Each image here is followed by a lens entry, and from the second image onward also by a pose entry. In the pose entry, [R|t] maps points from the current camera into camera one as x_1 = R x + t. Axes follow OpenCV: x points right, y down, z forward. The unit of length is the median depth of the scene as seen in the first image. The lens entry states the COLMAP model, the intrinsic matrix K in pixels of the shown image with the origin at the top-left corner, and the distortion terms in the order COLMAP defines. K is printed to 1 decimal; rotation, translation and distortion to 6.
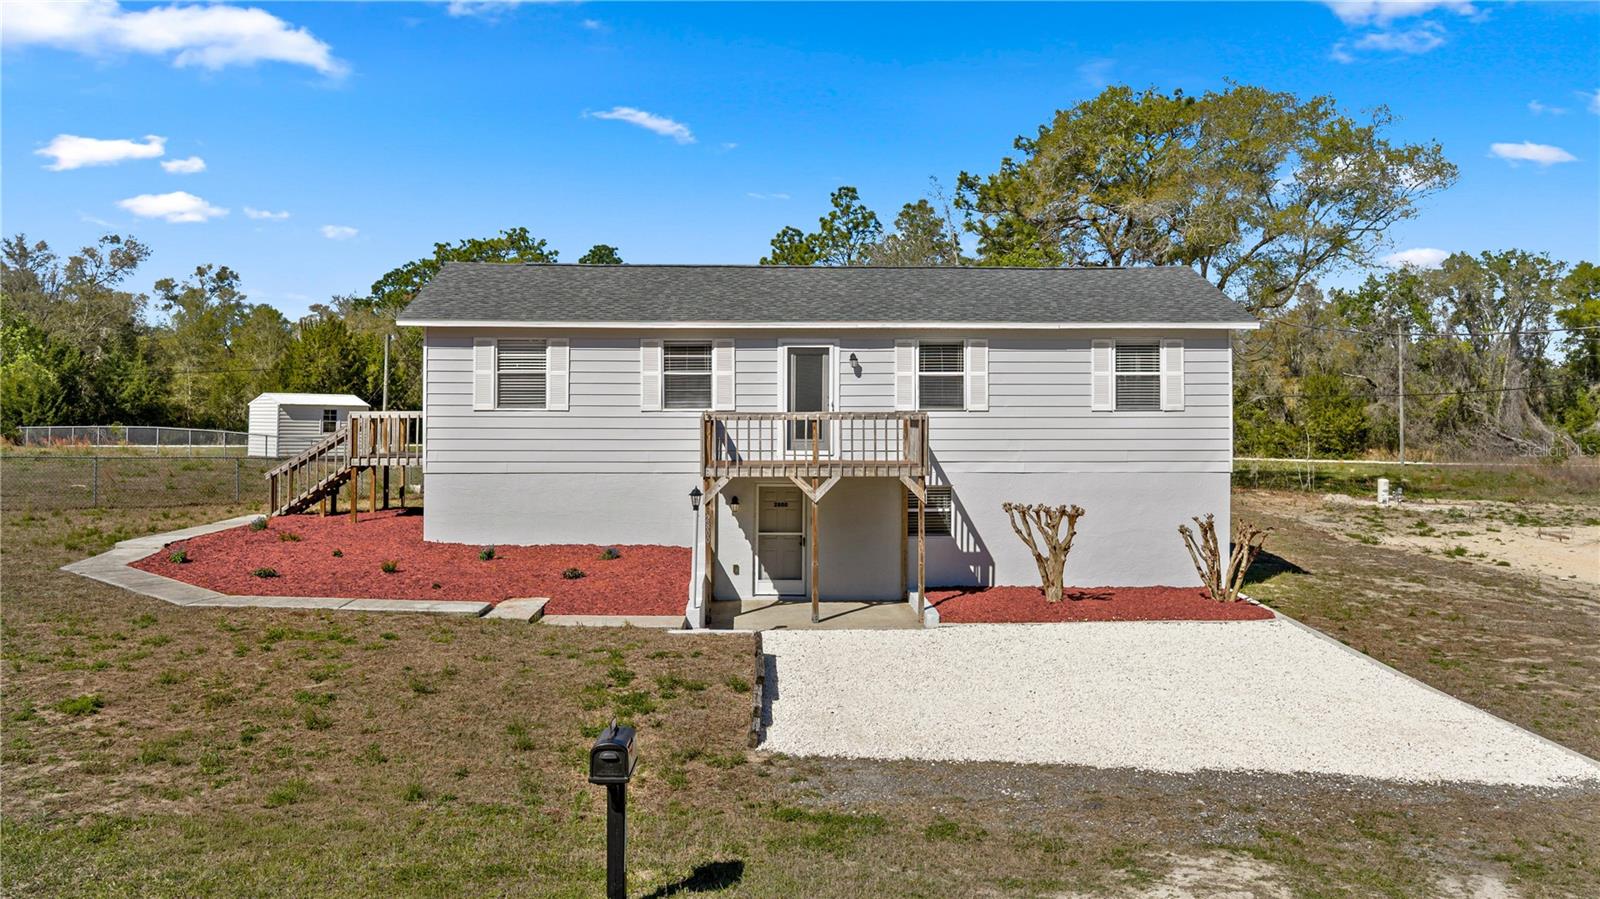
lens RADIAL K [[1284.2, 0, 924.2], [0, 1284.2, 444.1], [0, 0, 1]] dist [0.006221, 0.000206]
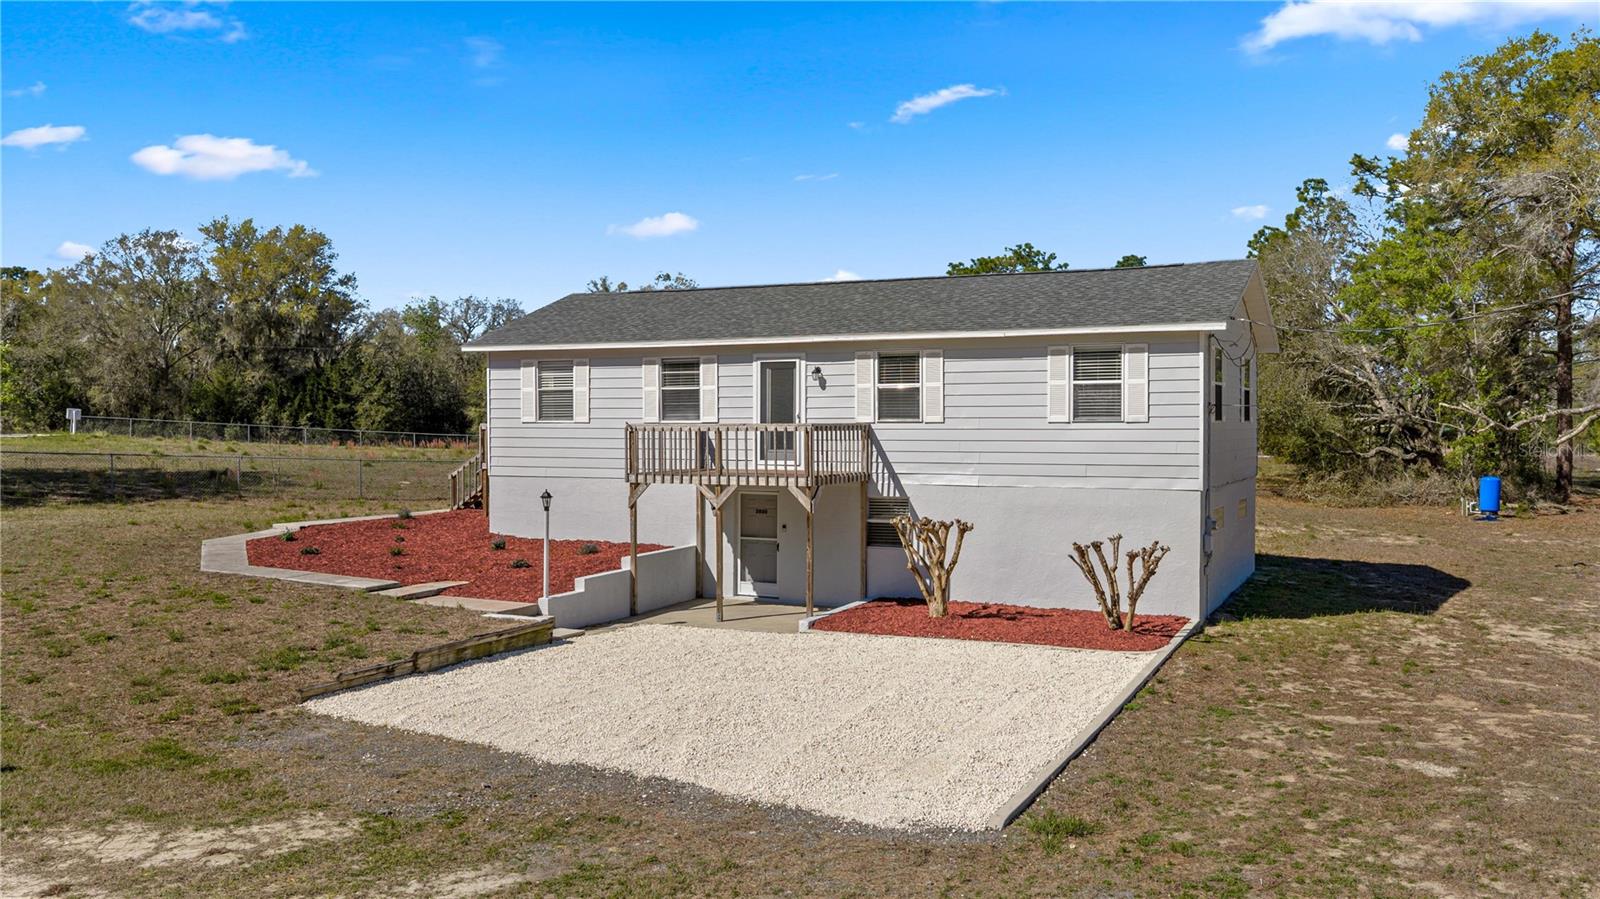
lens RADIAL K [[1331.7, 0, 959.7], [0, 1331.7, 509.6], [0, 0, 1]] dist [0.007076, 0.002590]
pose [[0.891965, 0.028157, -0.451226, 0.532565], [-0.010337, 0.999068, 0.041908, -0.002029], [0.451986, -0.032716, 0.891425, 0.096201]]
